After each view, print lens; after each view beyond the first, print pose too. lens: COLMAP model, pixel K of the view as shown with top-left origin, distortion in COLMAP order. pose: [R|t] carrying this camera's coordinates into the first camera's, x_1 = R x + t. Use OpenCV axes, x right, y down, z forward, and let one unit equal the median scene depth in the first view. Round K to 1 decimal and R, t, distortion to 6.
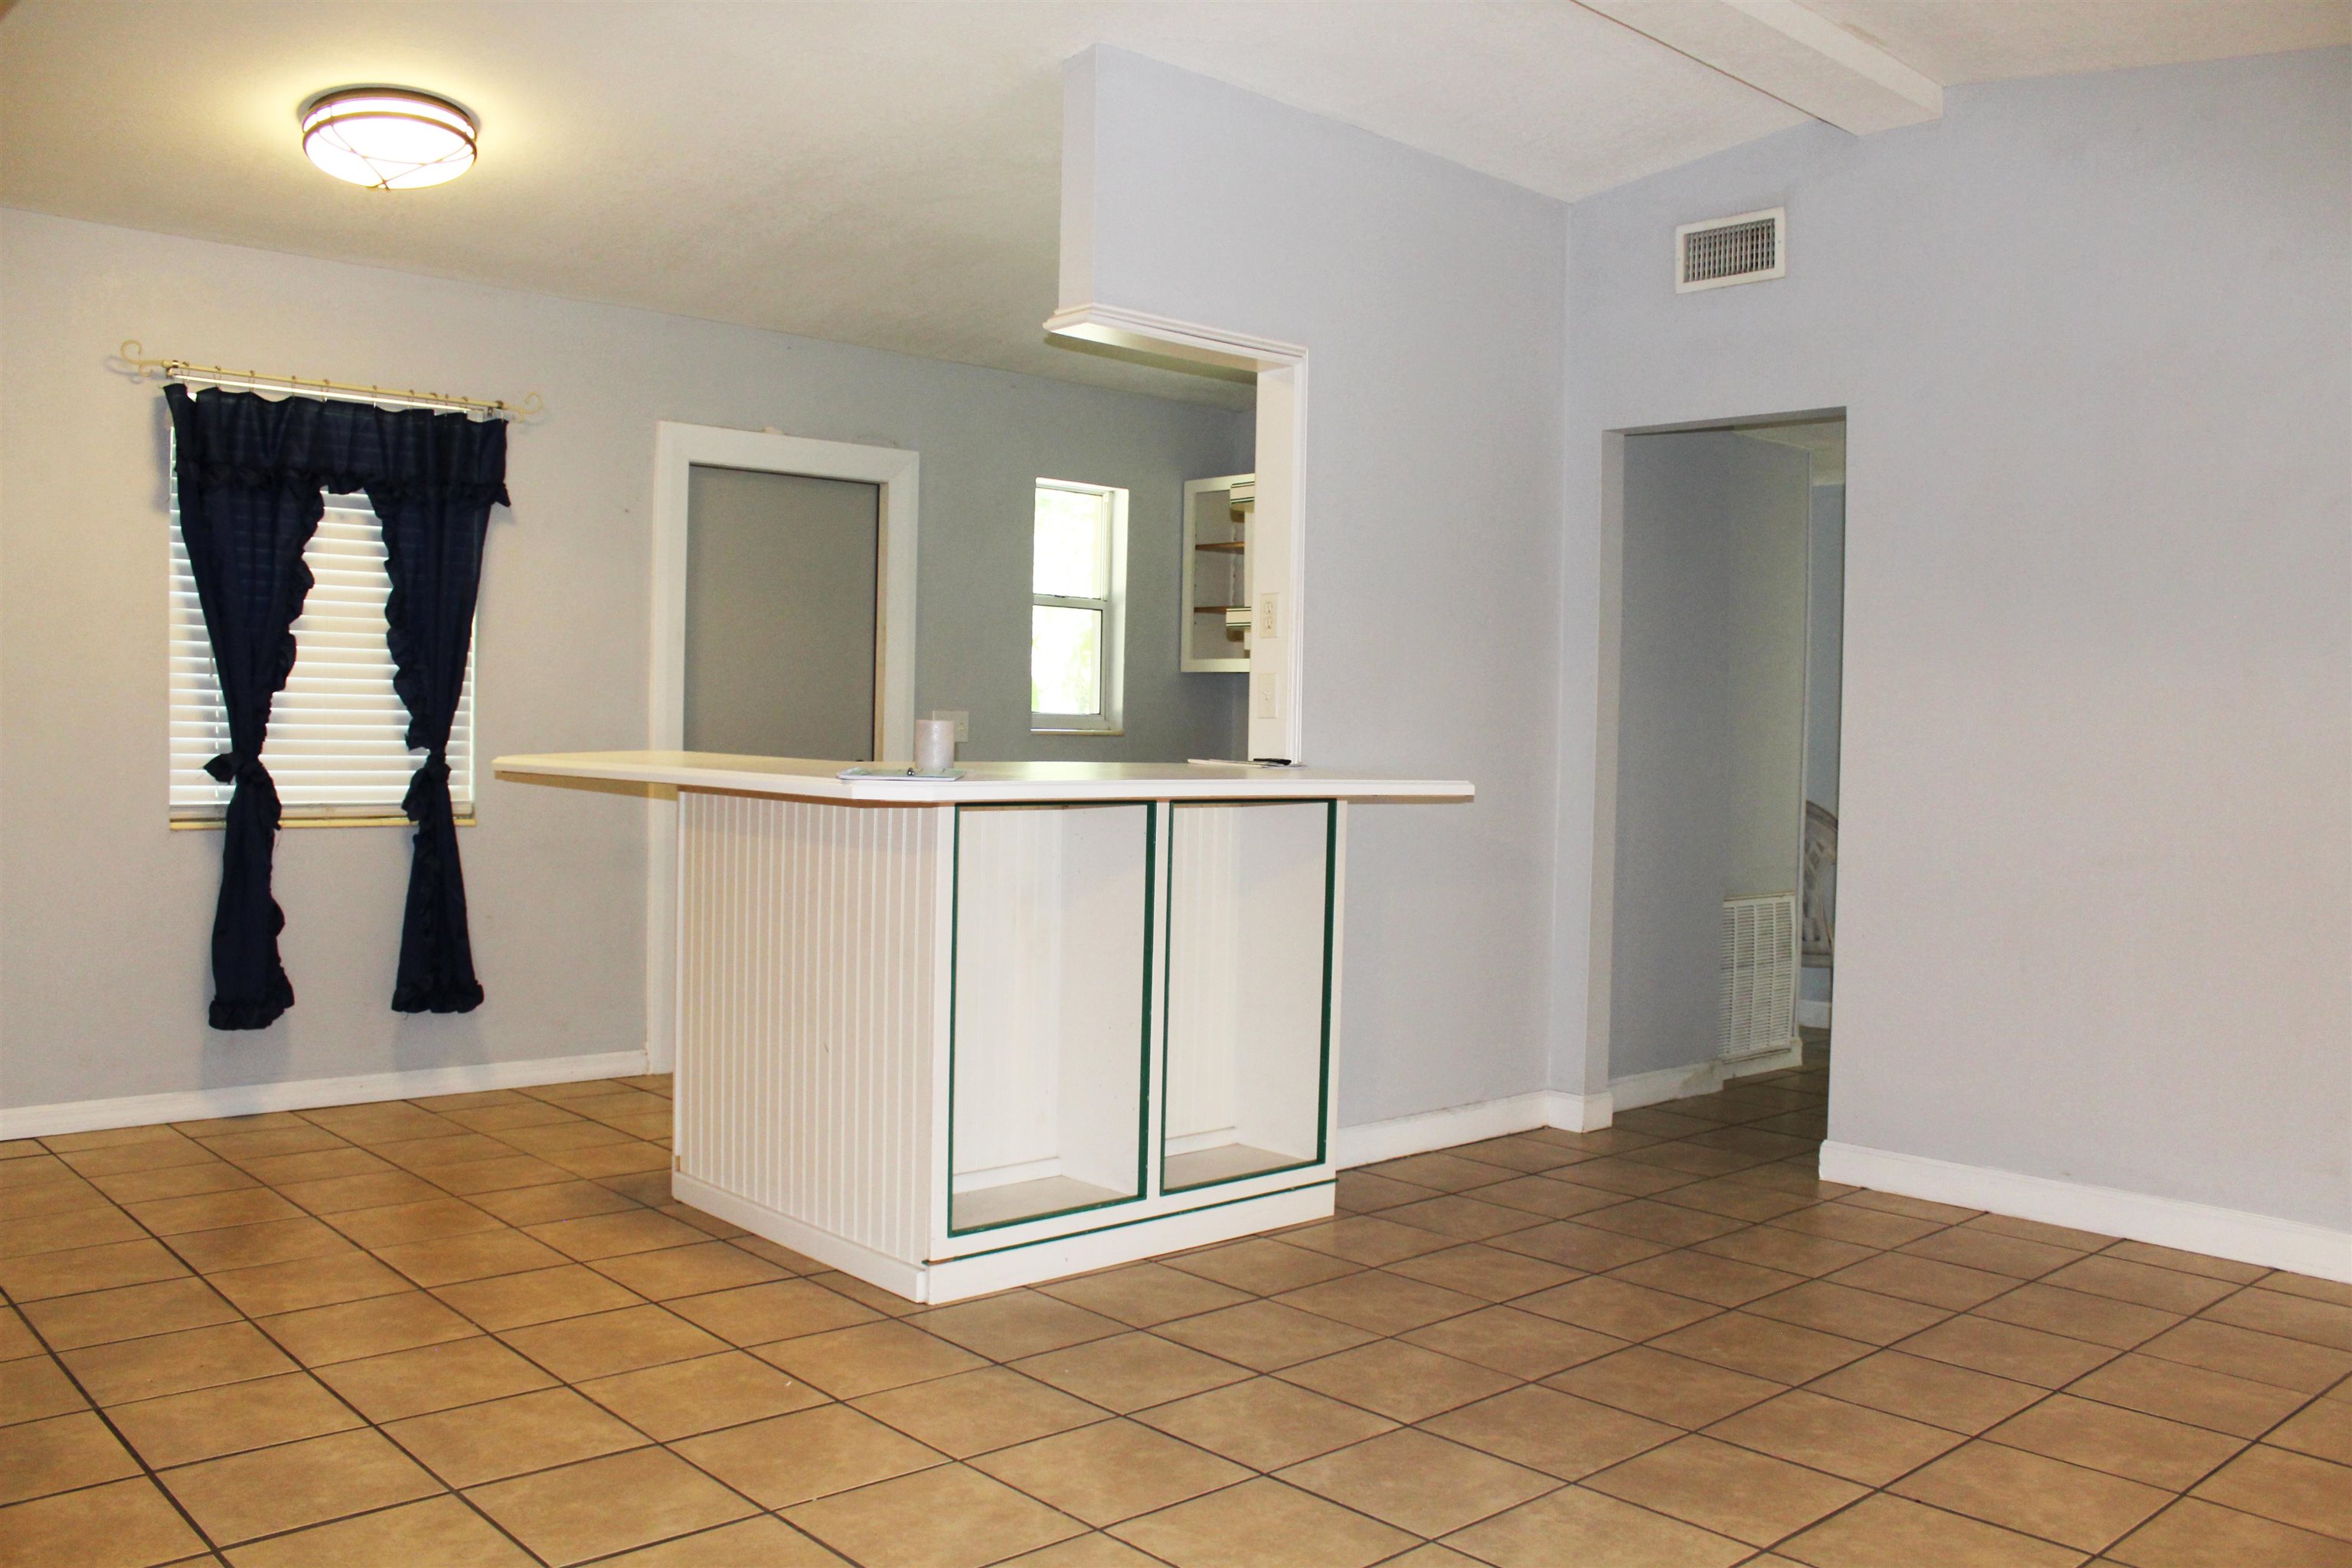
lens RADIAL K [[1954.8, 0, 1174.2], [0, 1954.8, 750.4], [0, 0, 1]] dist [-0.177828, 0.157349]
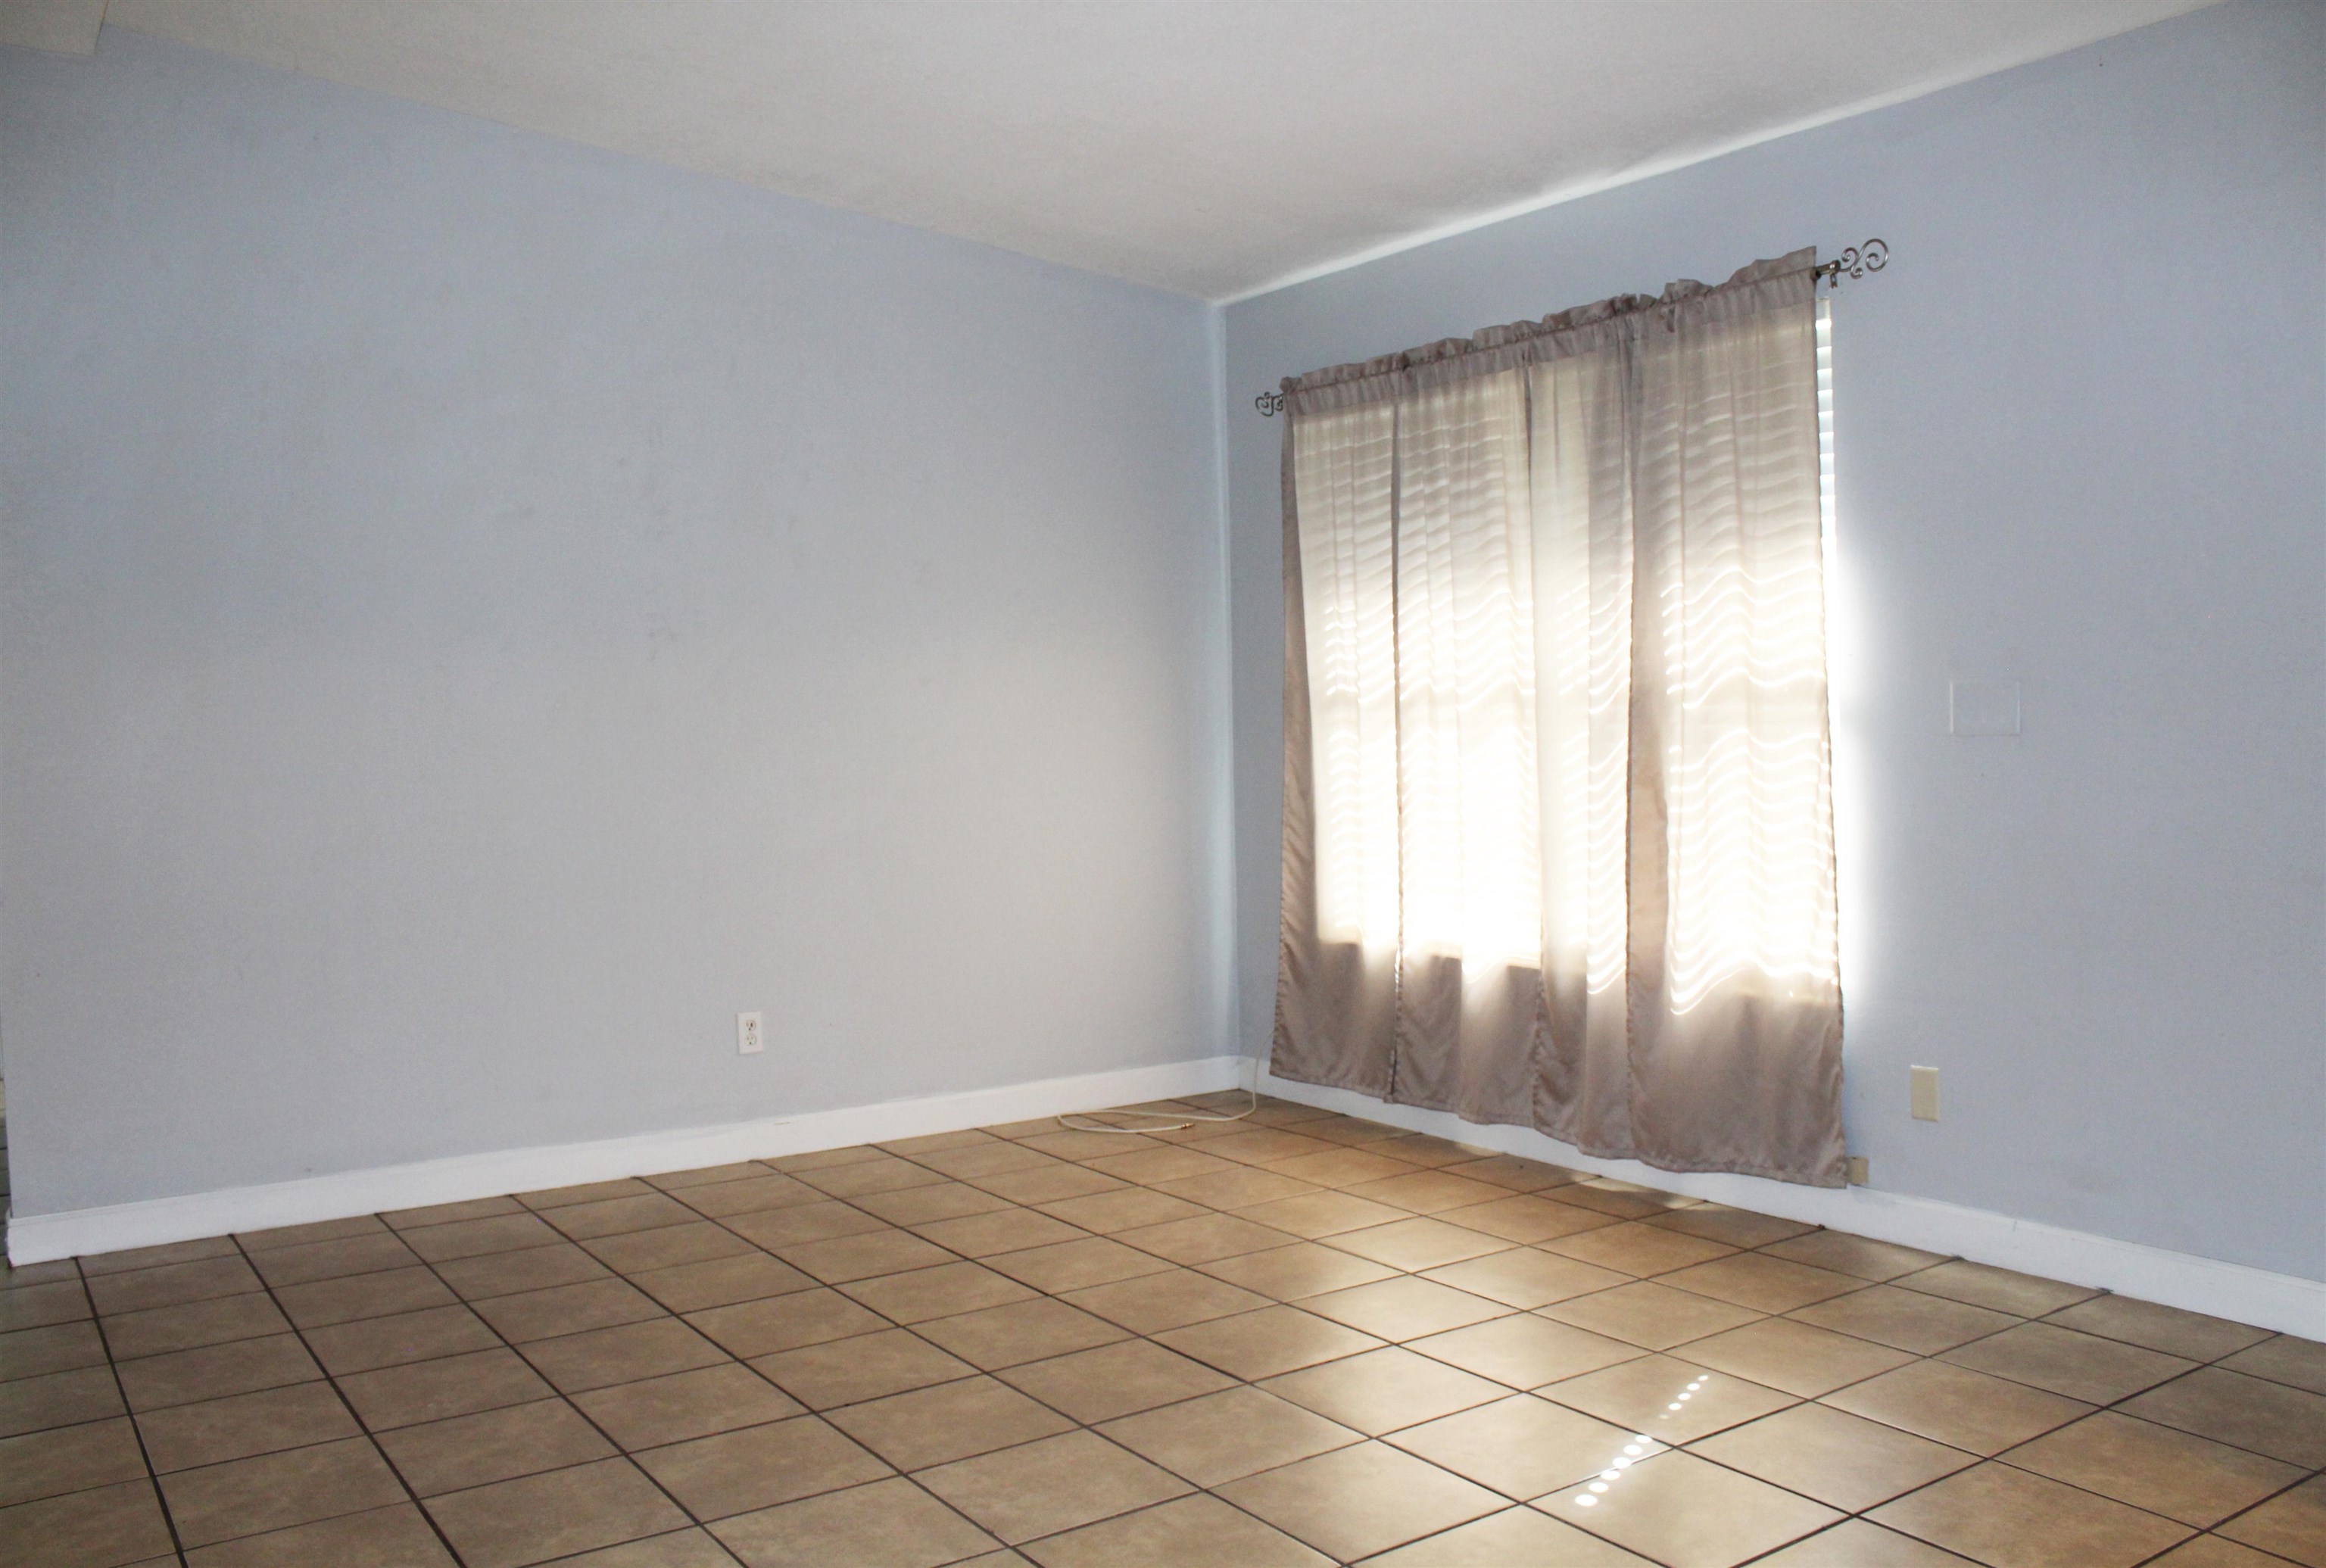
lens RADIAL K [[1922.6, 0, 1163.0], [0, 1922.6, 784.0], [0, 0, 1]] dist [-0.004662, 0.002614]
pose [[0.160228, -0.059924, 0.985259, -0.582685], [0.031839, 0.997950, 0.055518, -0.024818], [-0.986566, 0.022474, 0.161807, 0.524940]]
